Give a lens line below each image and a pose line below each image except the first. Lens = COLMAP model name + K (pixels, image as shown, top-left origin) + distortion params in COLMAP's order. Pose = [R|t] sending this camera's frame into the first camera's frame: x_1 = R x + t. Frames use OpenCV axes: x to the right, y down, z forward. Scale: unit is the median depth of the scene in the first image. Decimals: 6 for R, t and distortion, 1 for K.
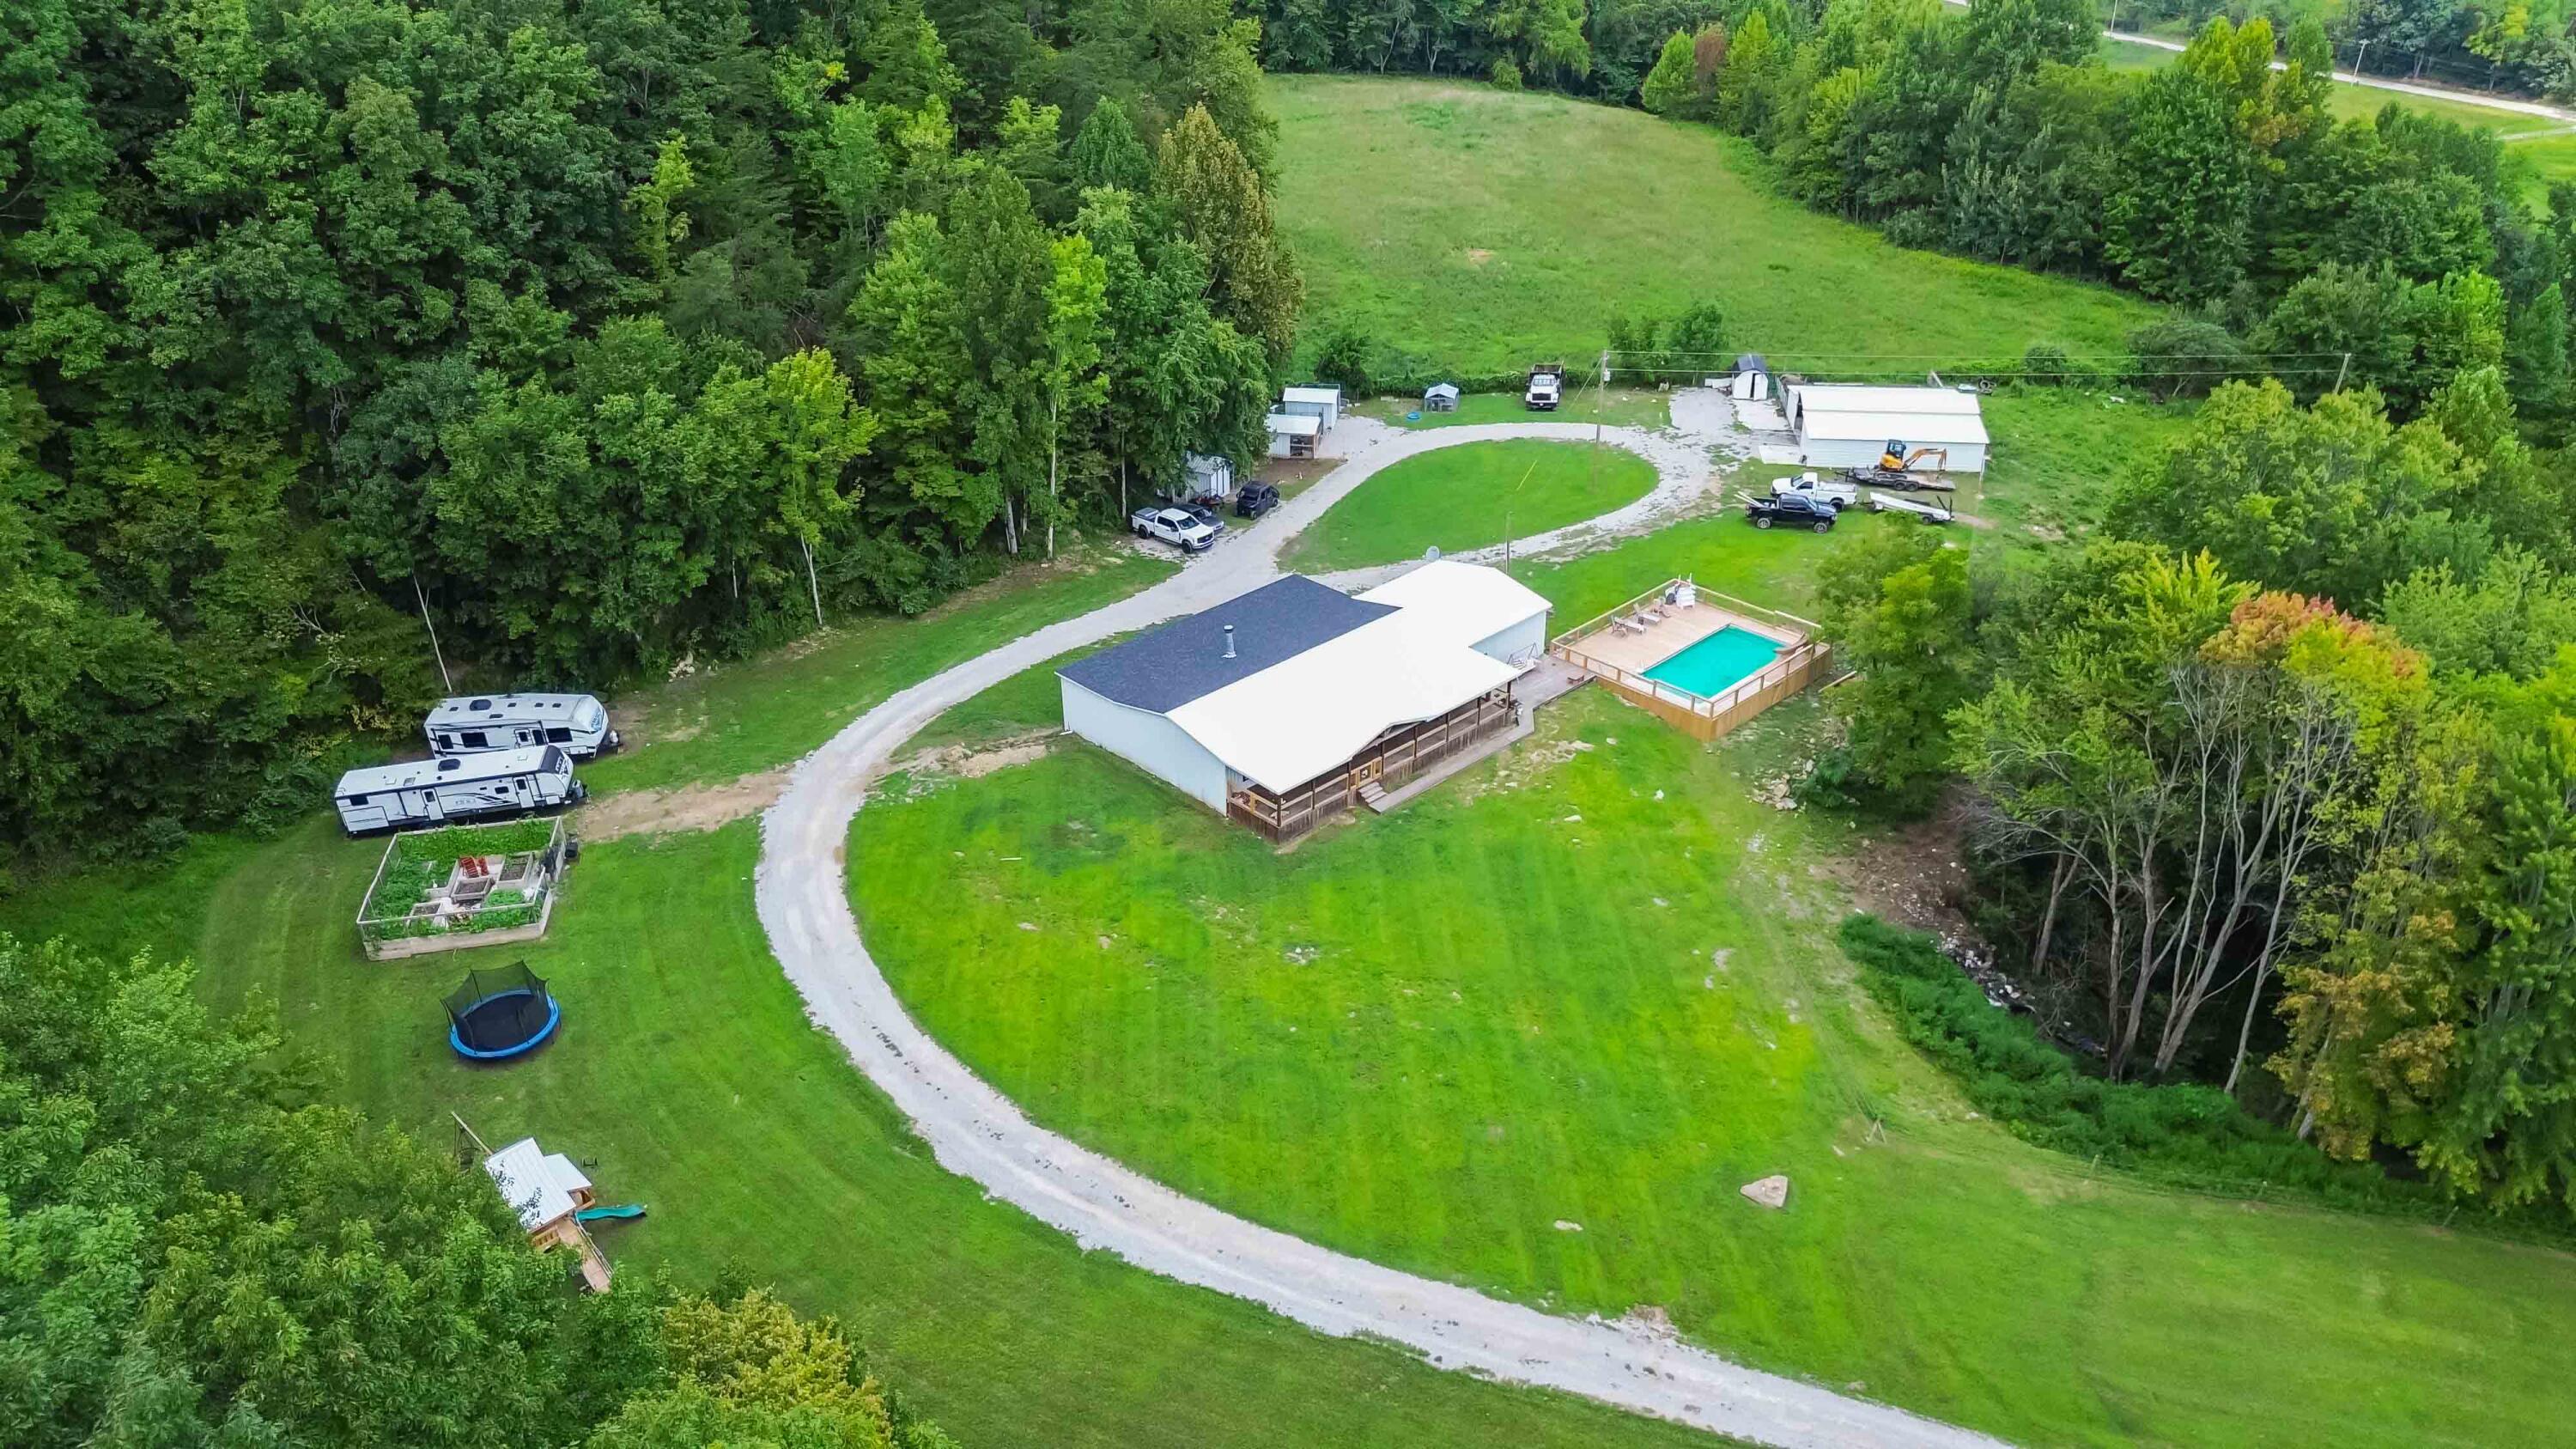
lens RADIAL K [[1825.5, 0, 1285.0], [0, 1825.5, 717.3], [0, 0, 1]] dist [0.083816, -0.098434]
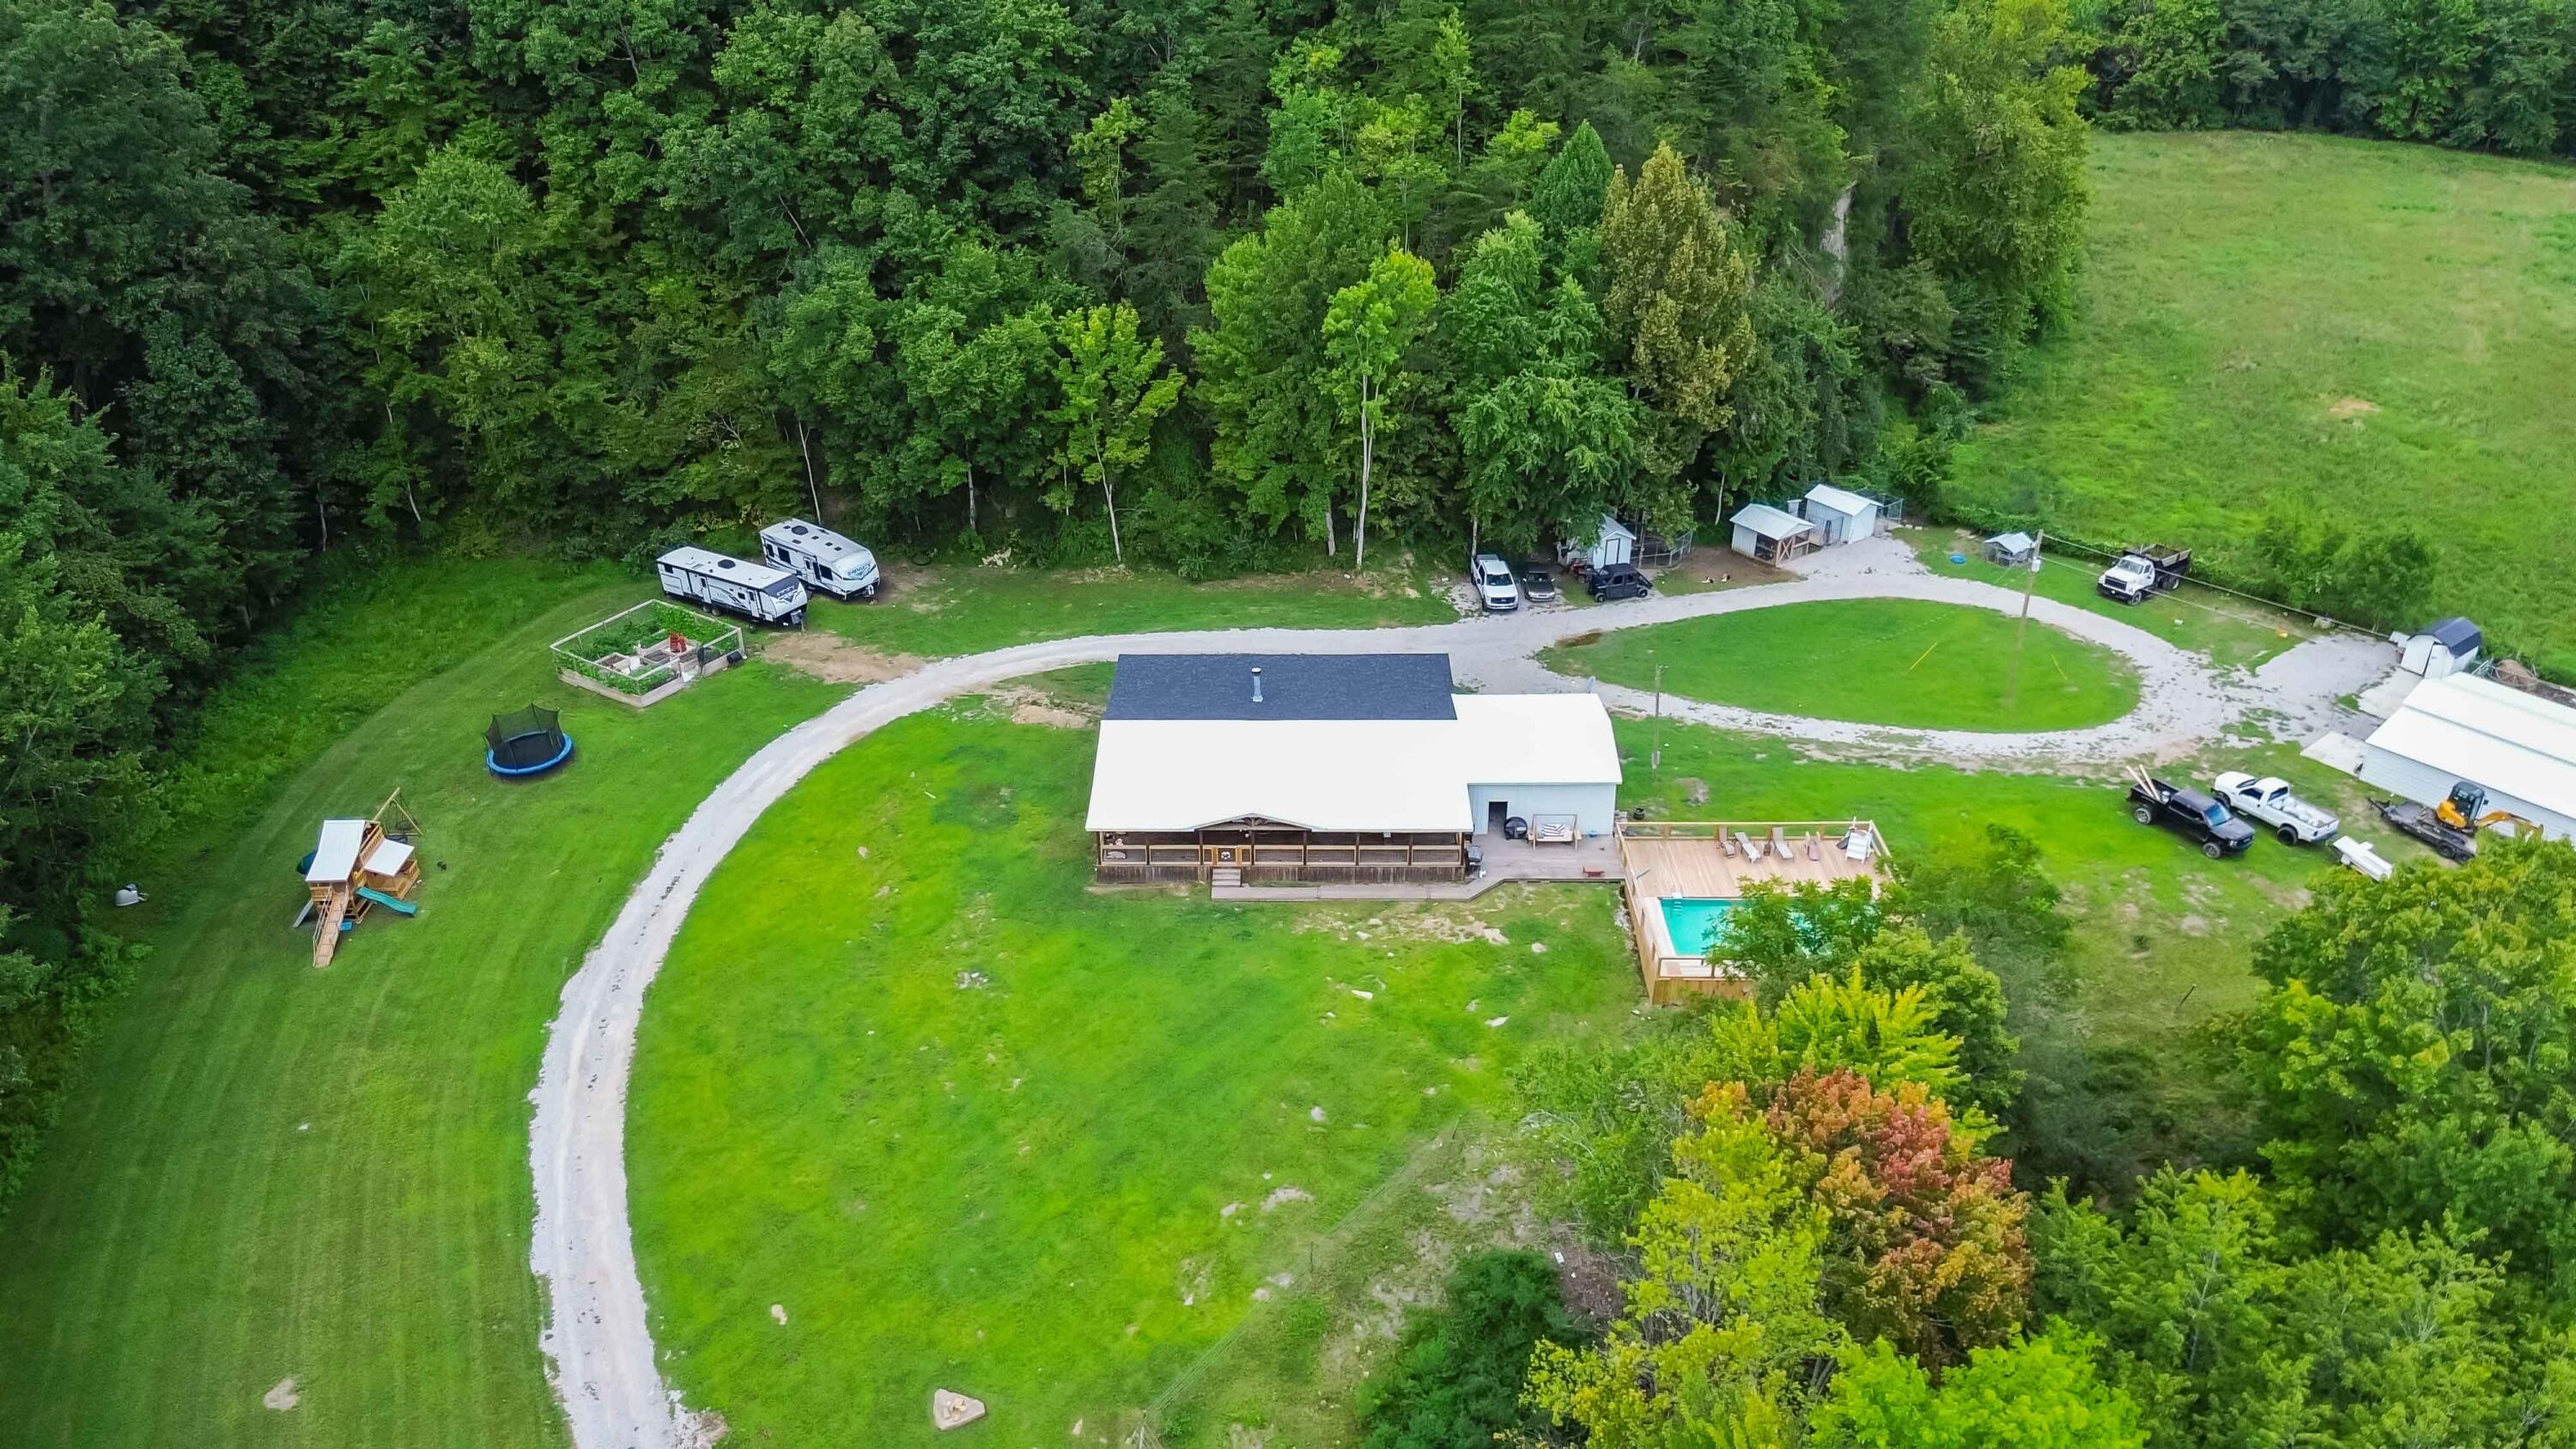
lens RADIAL K [[1825.5, 0, 1285.0], [0, 1825.5, 717.3], [0, 0, 1]] dist [0.083816, -0.098434]
pose [[0.715491, 0.340536, -0.610006, 0.579737], [-0.335806, 0.933310, 0.127146, -0.155289], [0.612623, 0.113872, 0.782129, 0.271700]]
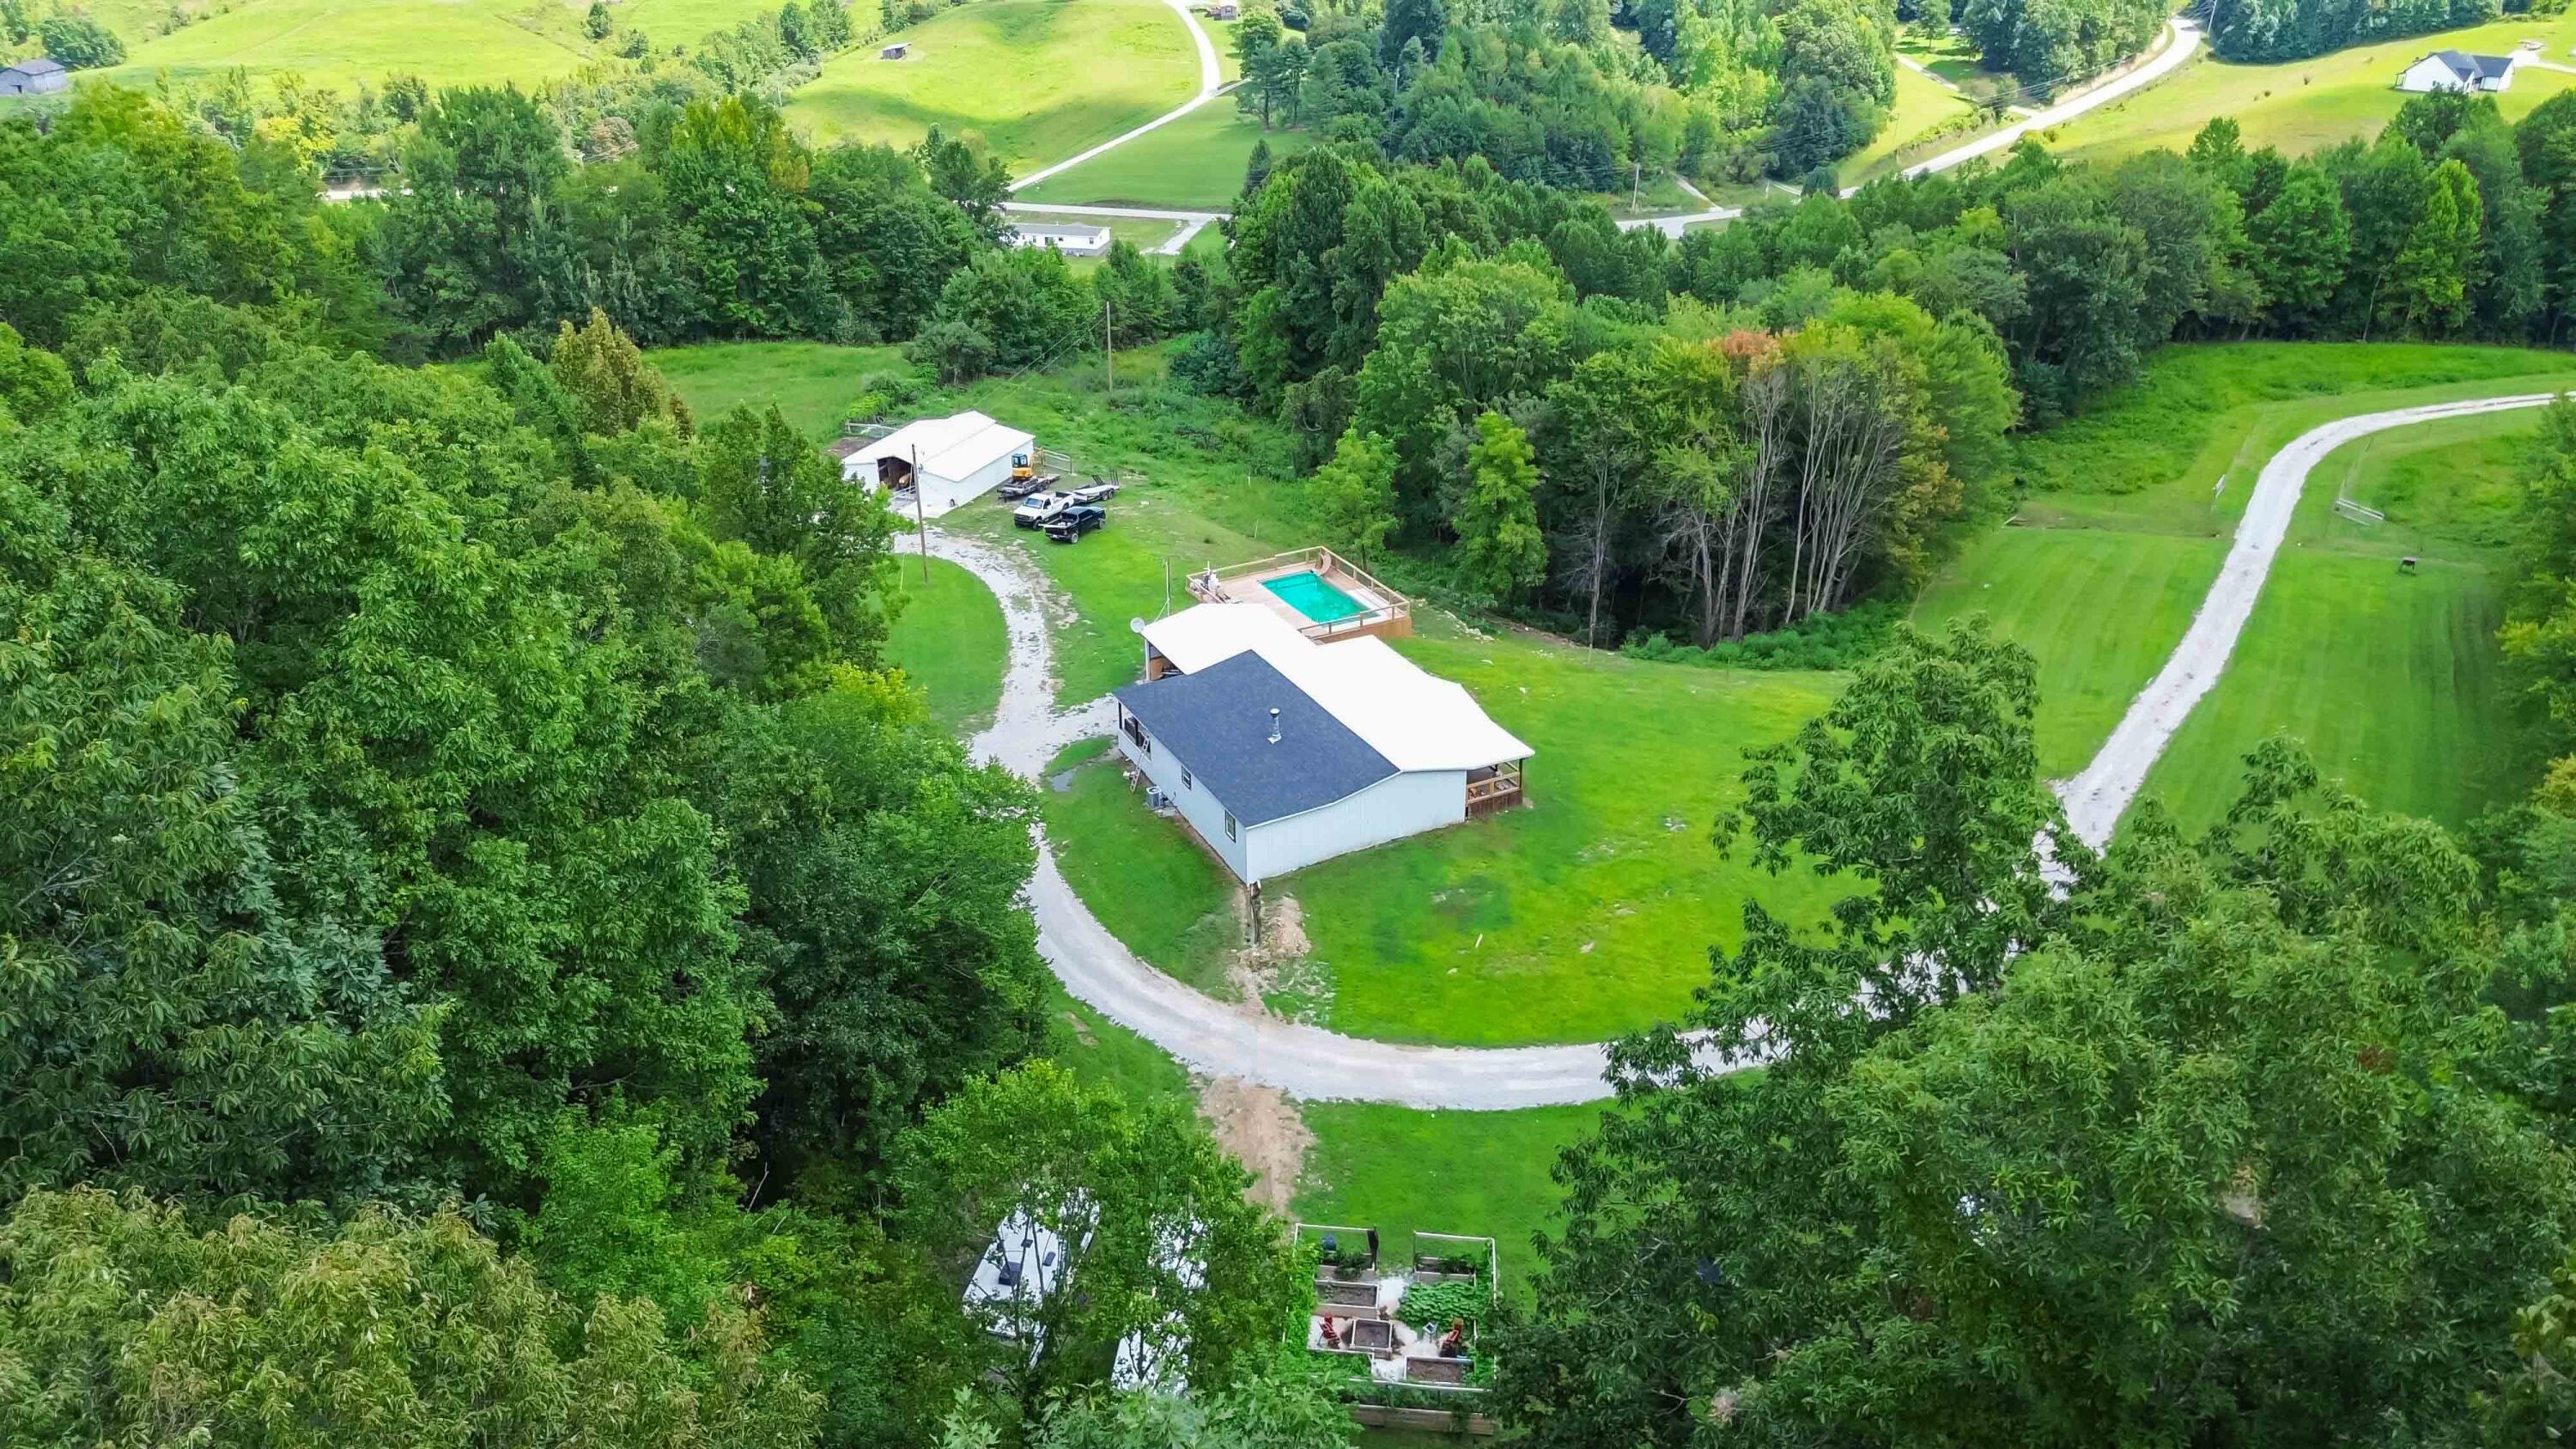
lens RADIAL K [[1825.5, 0, 1285.0], [0, 1825.5, 717.3], [0, 0, 1]] dist [0.083816, -0.098434]
pose [[0.283310, -0.420674, 0.861840, -0.923728], [0.467048, 0.845412, 0.259124, -0.312945], [-0.837616, 0.329108, 0.435989, 0.563372]]
